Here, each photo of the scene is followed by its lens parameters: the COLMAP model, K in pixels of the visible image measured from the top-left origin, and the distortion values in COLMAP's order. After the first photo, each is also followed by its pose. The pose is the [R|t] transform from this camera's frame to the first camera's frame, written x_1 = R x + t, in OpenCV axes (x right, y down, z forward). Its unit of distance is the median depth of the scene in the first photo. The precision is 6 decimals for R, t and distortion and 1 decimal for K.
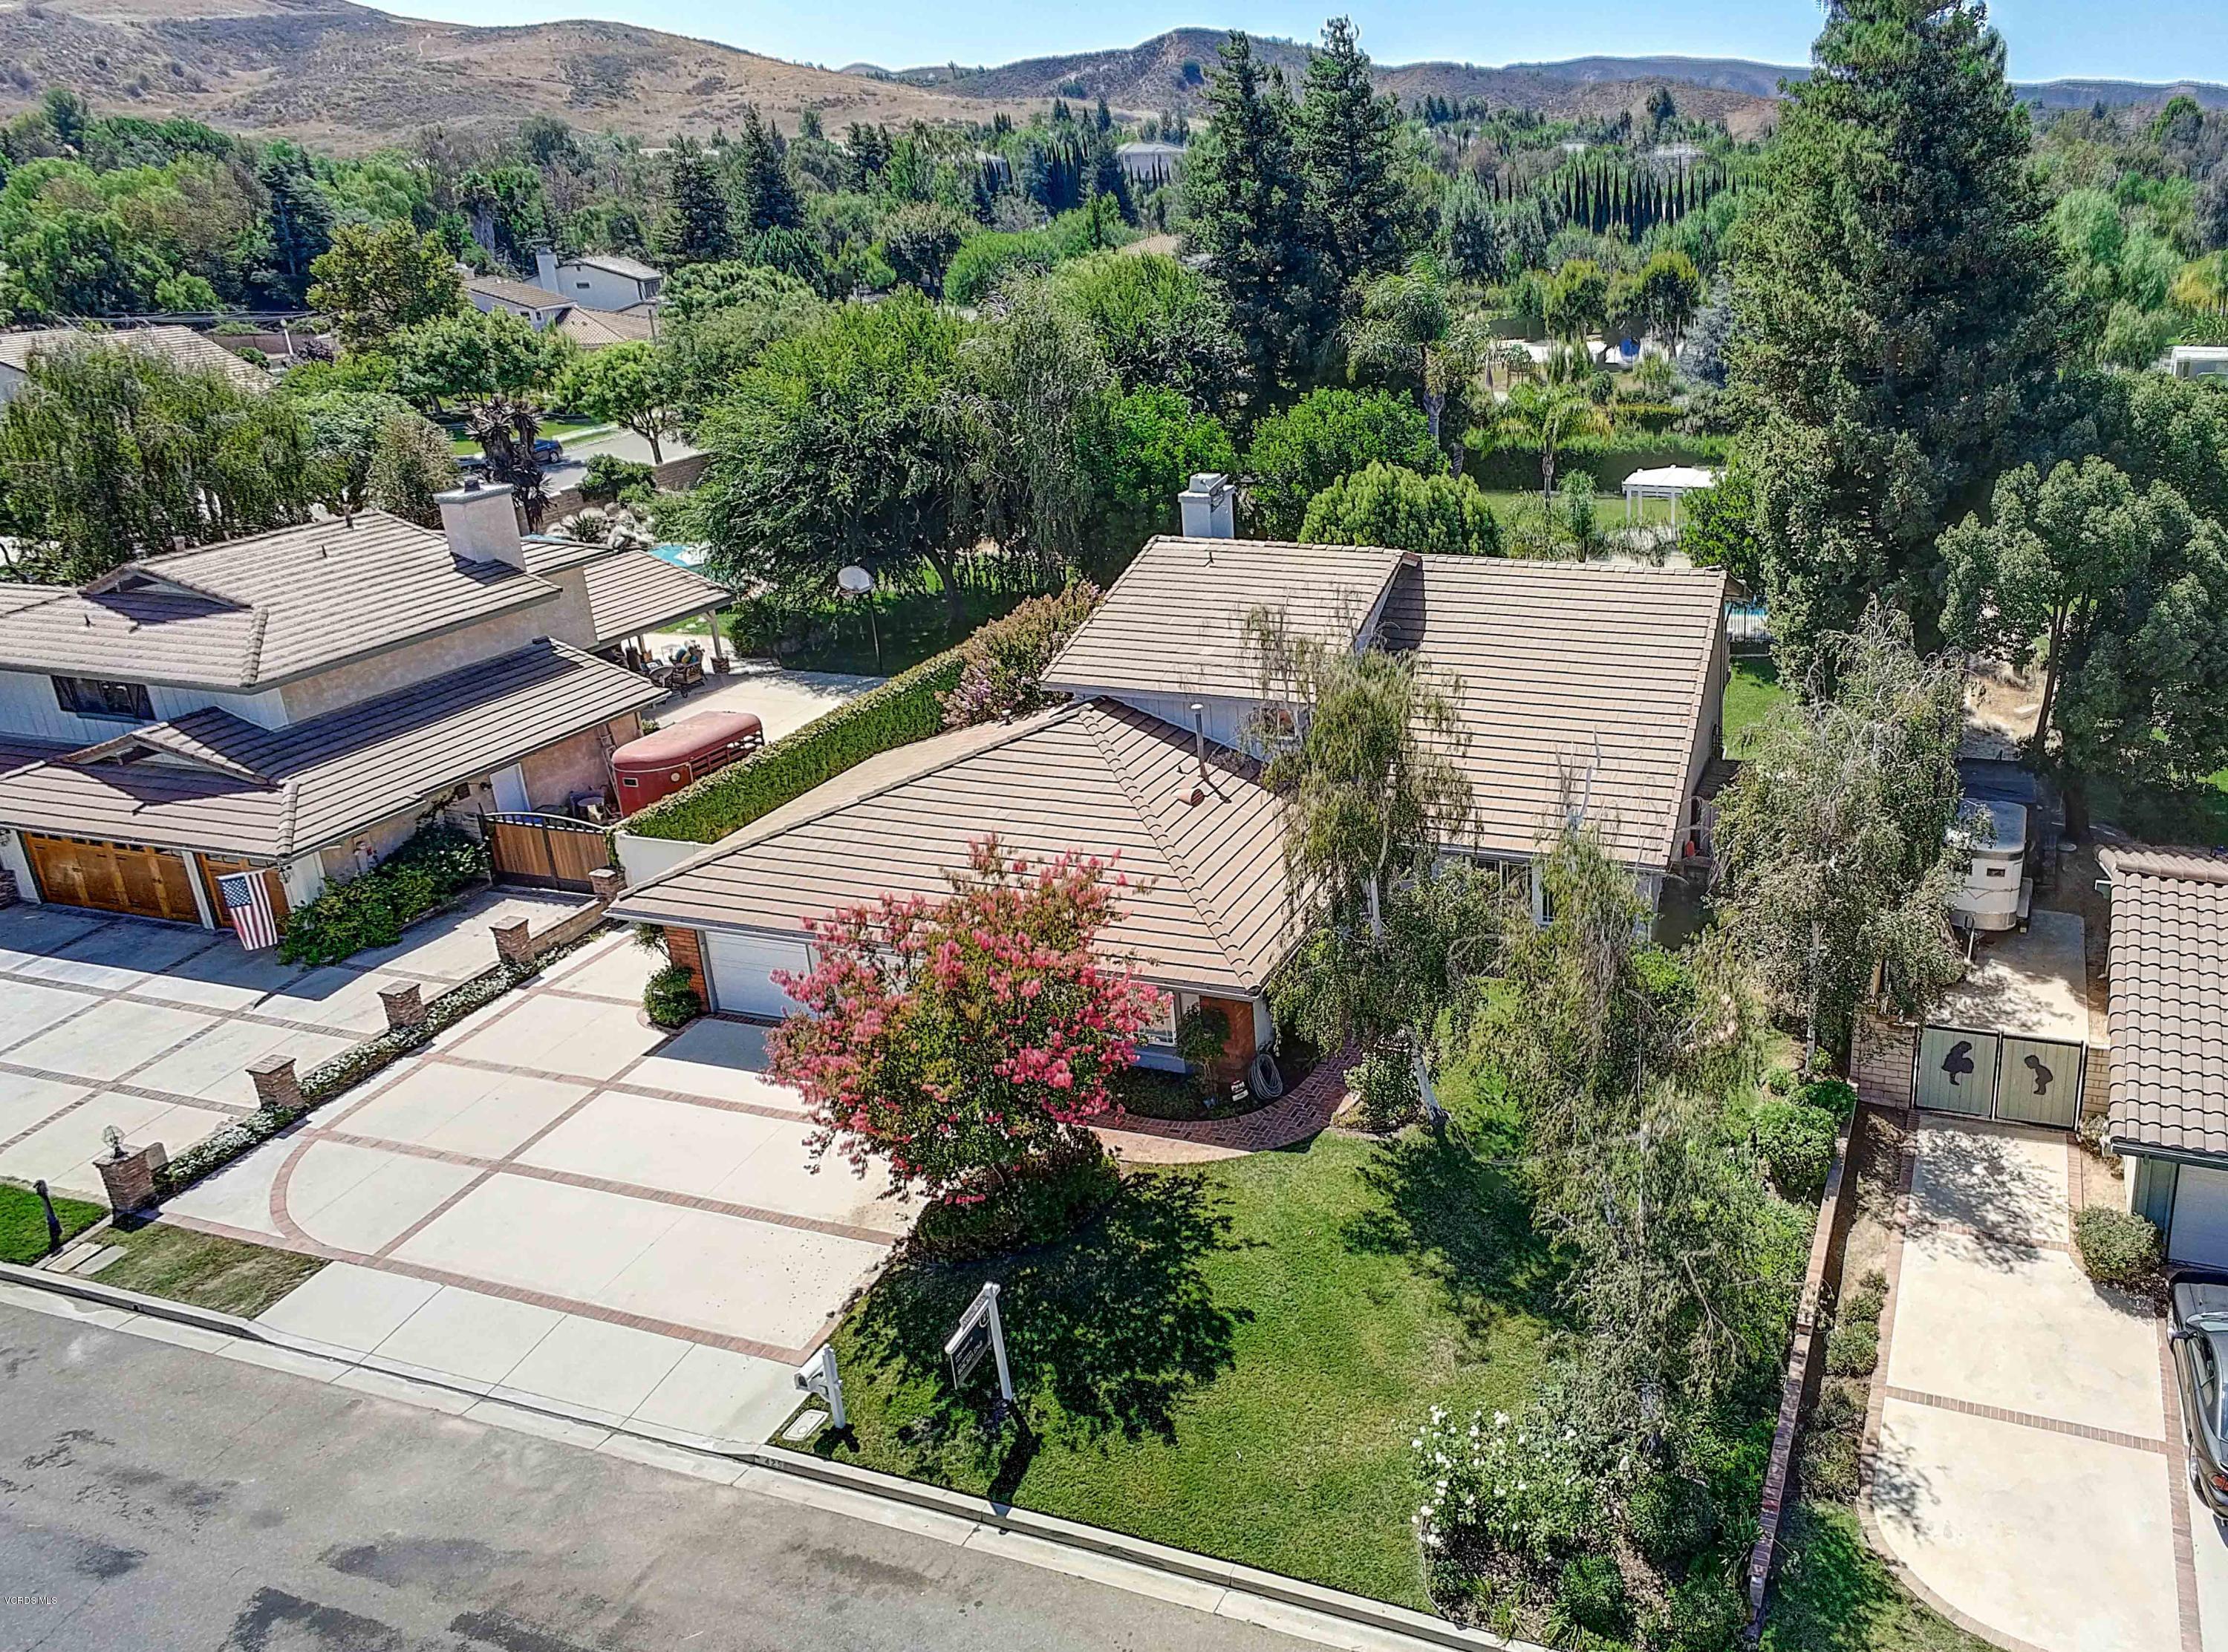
lens RADIAL K [[1597.2, 0, 1462.2], [0, 1597.2, 710.8], [0, 0, 1]] dist [0.001541, 0.002331]
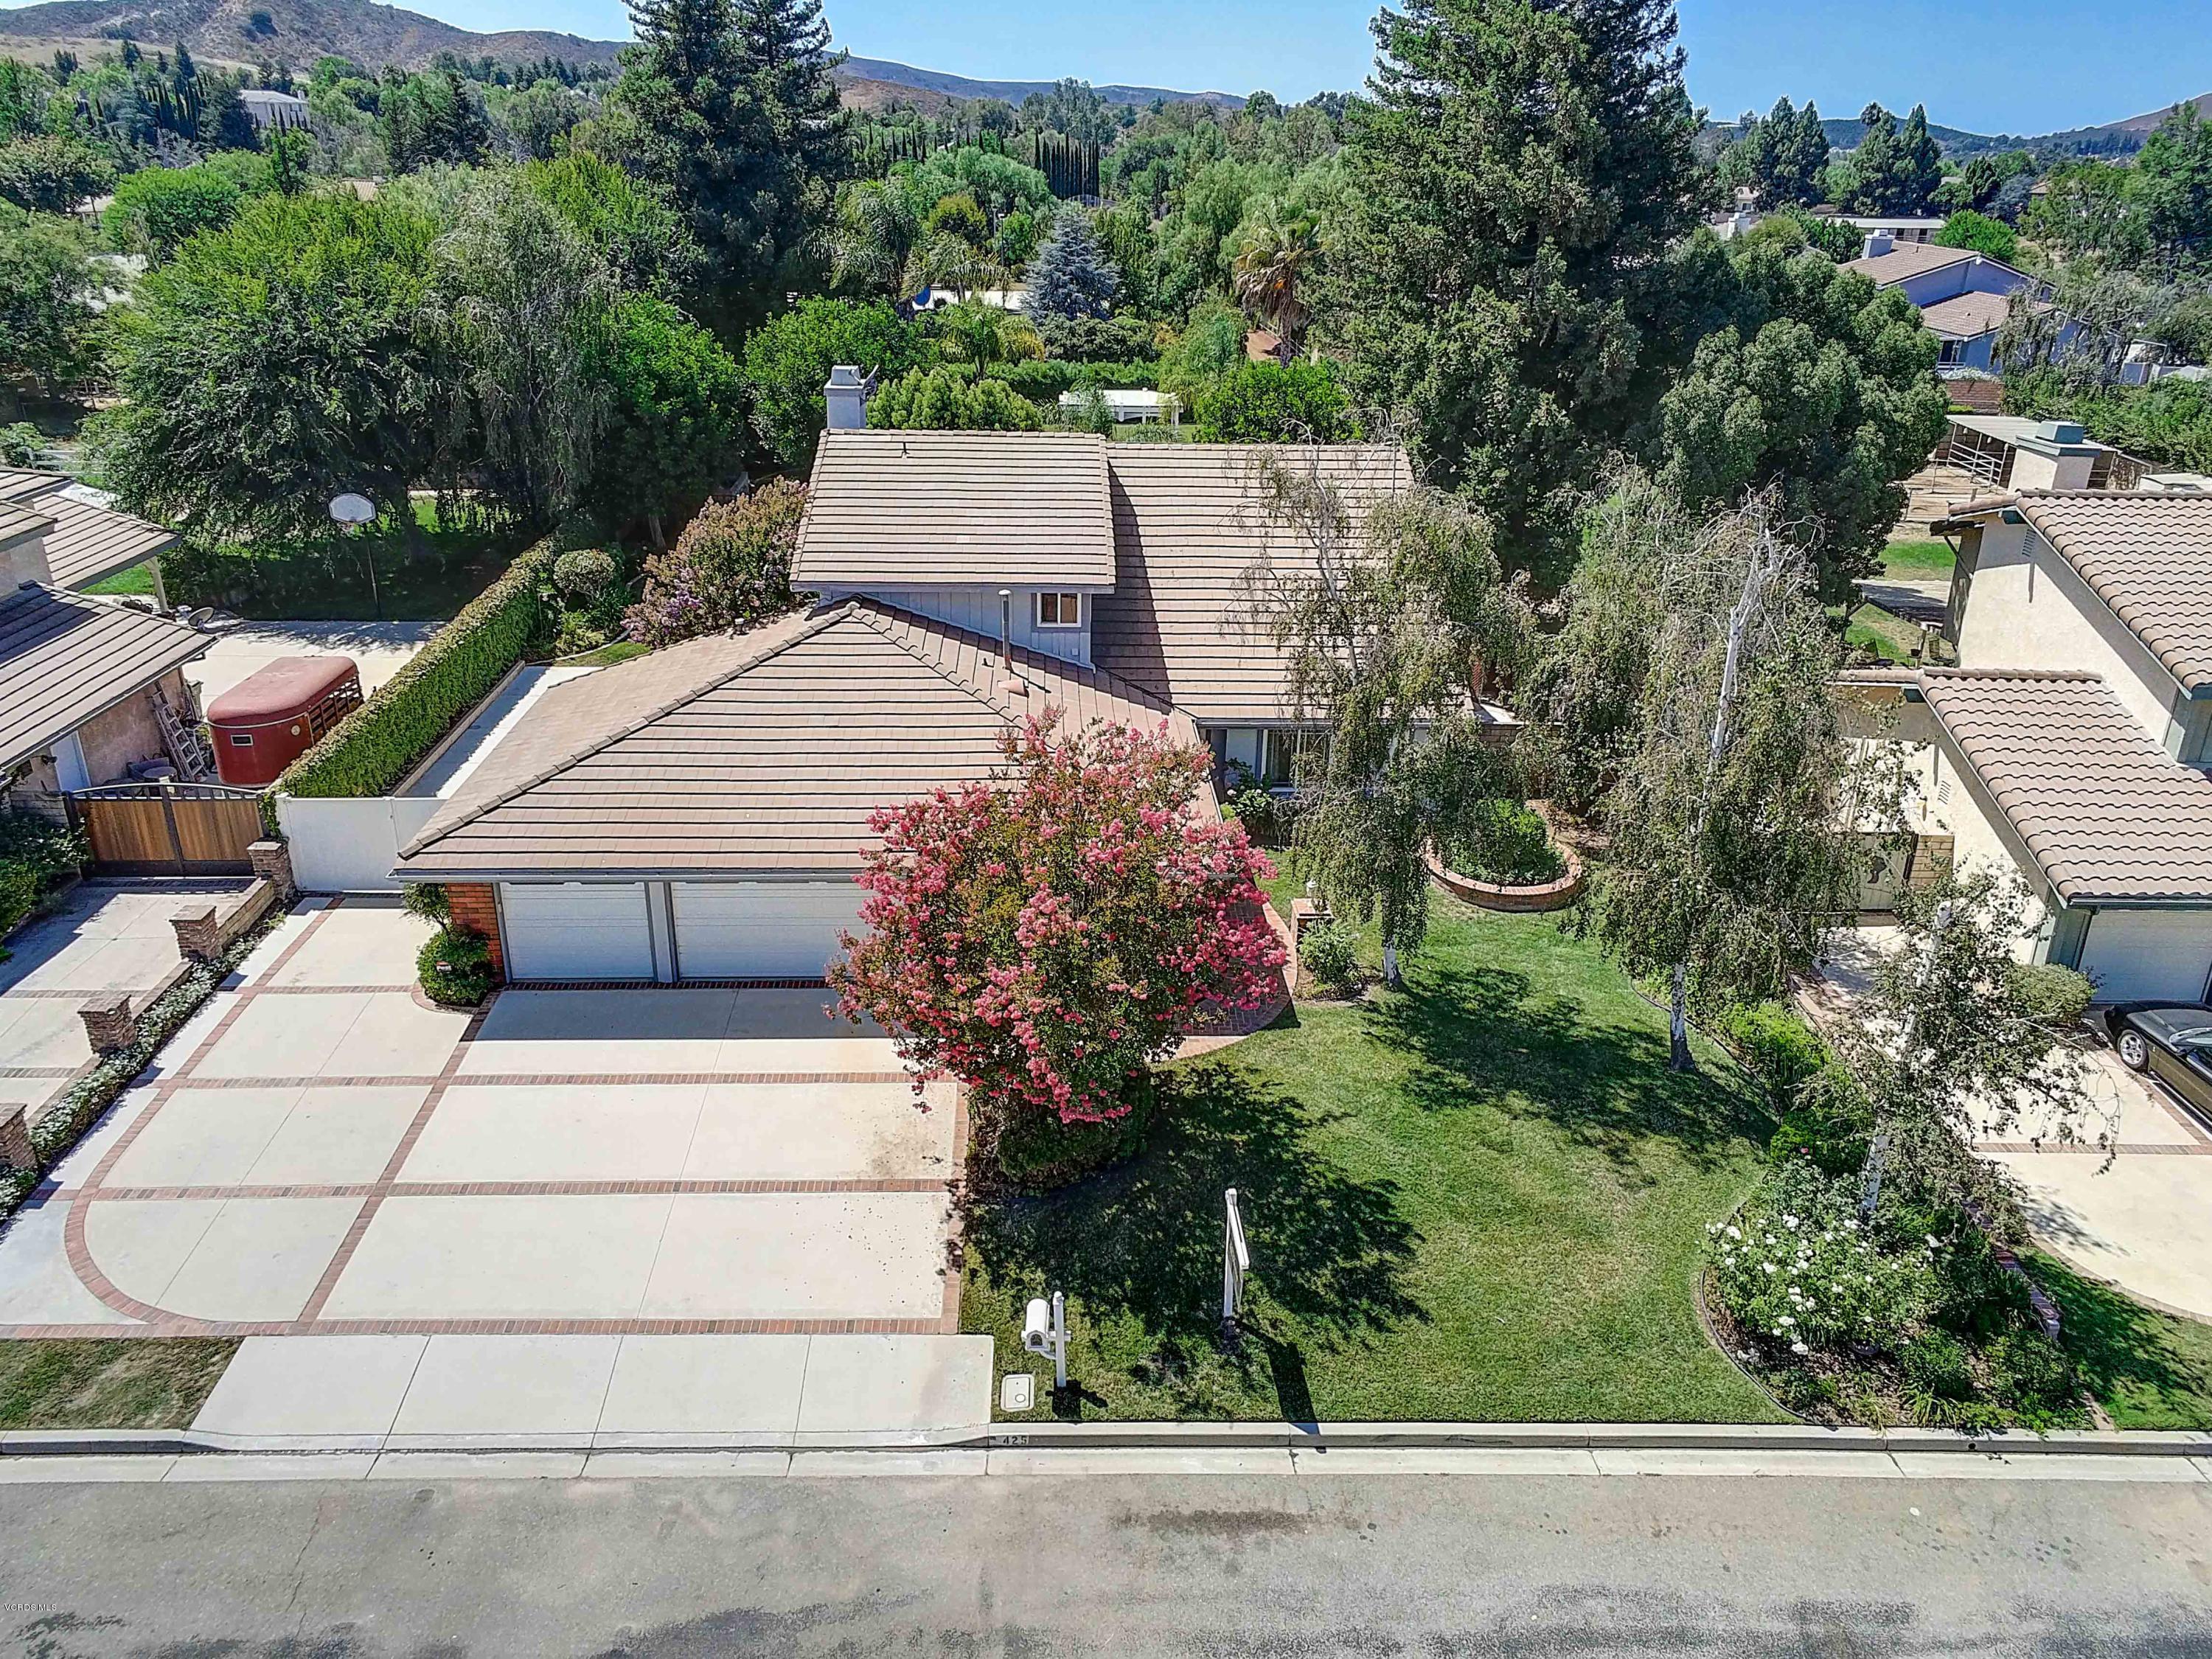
lens RADIAL K [[1507.8, 0, 1072.3], [0, 1507.8, 706.1], [0, 0, 1]] dist [0.003692, -0.000610]
pose [[0.949928, -0.079584, 0.302163, -0.419790], [0.071724, 0.996737, 0.037036, 0.035126], [-0.304125, -0.013509, 0.952536, 0.154979]]
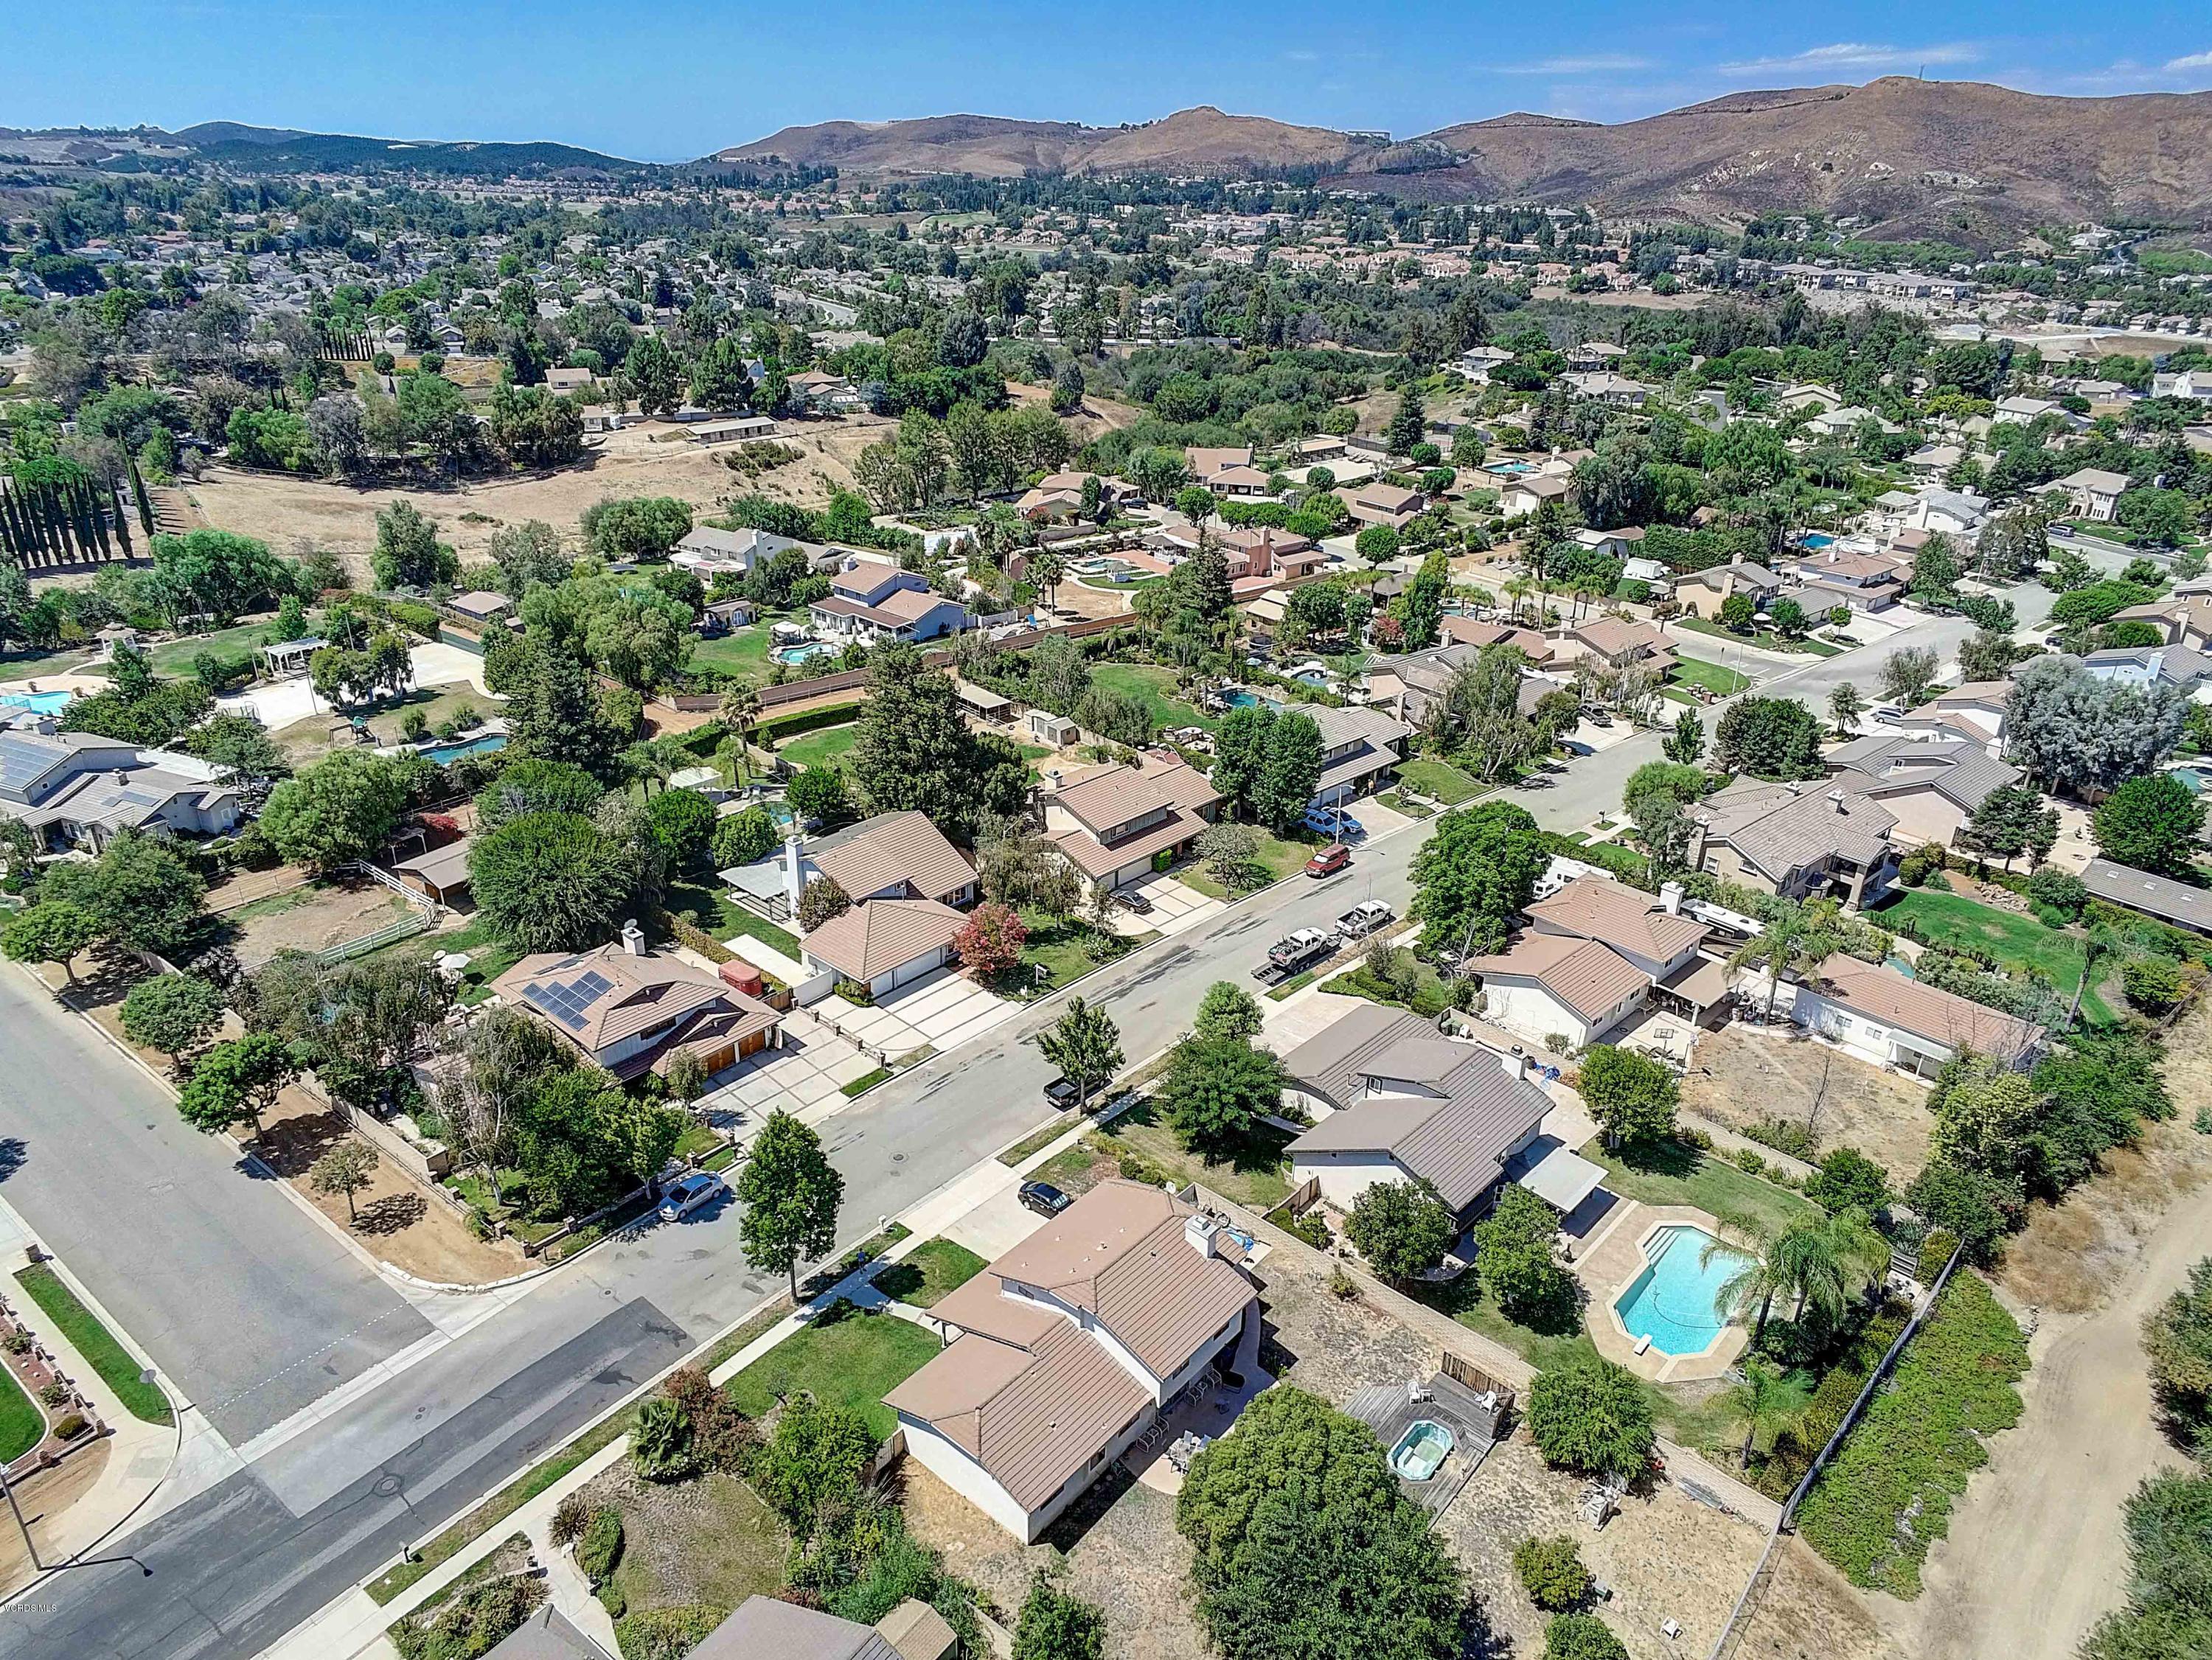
lens RADIAL K [[1456.8, 0, 1132.8], [0, 1456.8, 824.5], [0, 0, 1]] dist [-0.000729, 0.000759]
pose [[0.416182, -0.346811, 0.840544, -3.172314], [0.262377, 0.930888, 0.254176, -0.998159], [-0.870604, 0.114756, 0.478414, -1.399198]]
